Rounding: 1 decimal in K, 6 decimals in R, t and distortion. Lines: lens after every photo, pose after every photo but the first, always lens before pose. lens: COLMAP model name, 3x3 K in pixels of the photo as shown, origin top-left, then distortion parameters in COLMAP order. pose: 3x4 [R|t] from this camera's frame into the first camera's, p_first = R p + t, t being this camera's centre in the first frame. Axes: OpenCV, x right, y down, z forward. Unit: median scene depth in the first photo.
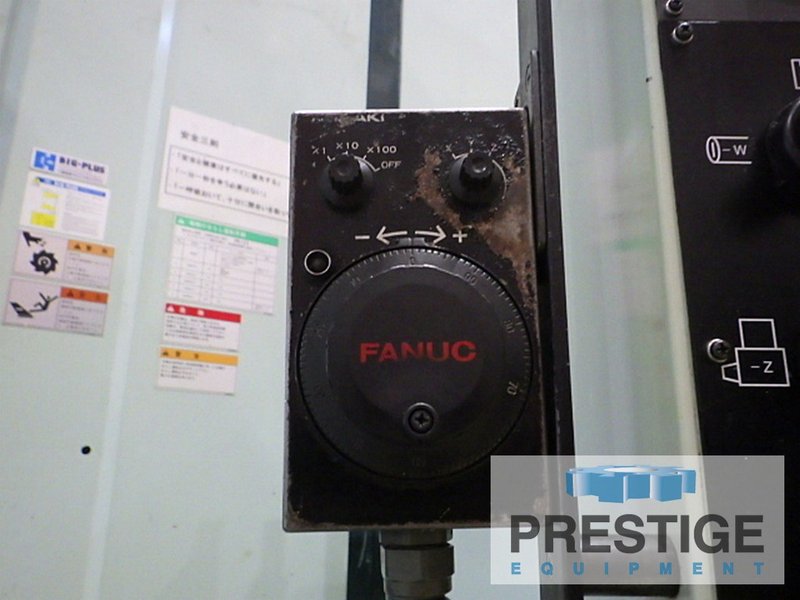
lens RADIAL K [[656.1, 0, 420.8], [0, 656.1, 291.6], [0, 0, 1]] dist [0.006895, -0.042703]
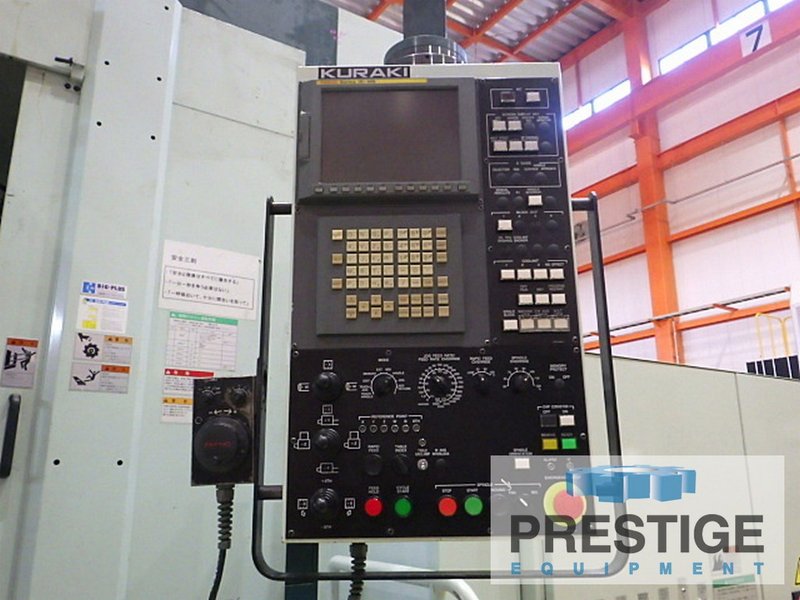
lens RADIAL K [[656.1, 0, 401.0], [0, 656.1, 302.6], [0, 0, 1]] dist [0.006895, -0.042703]
pose [[0.999325, -0.024194, -0.027636, 0.240670], [0.024491, 0.999645, 0.010474, -0.154208], [0.027373, -0.011144, 0.999563, -0.596139]]
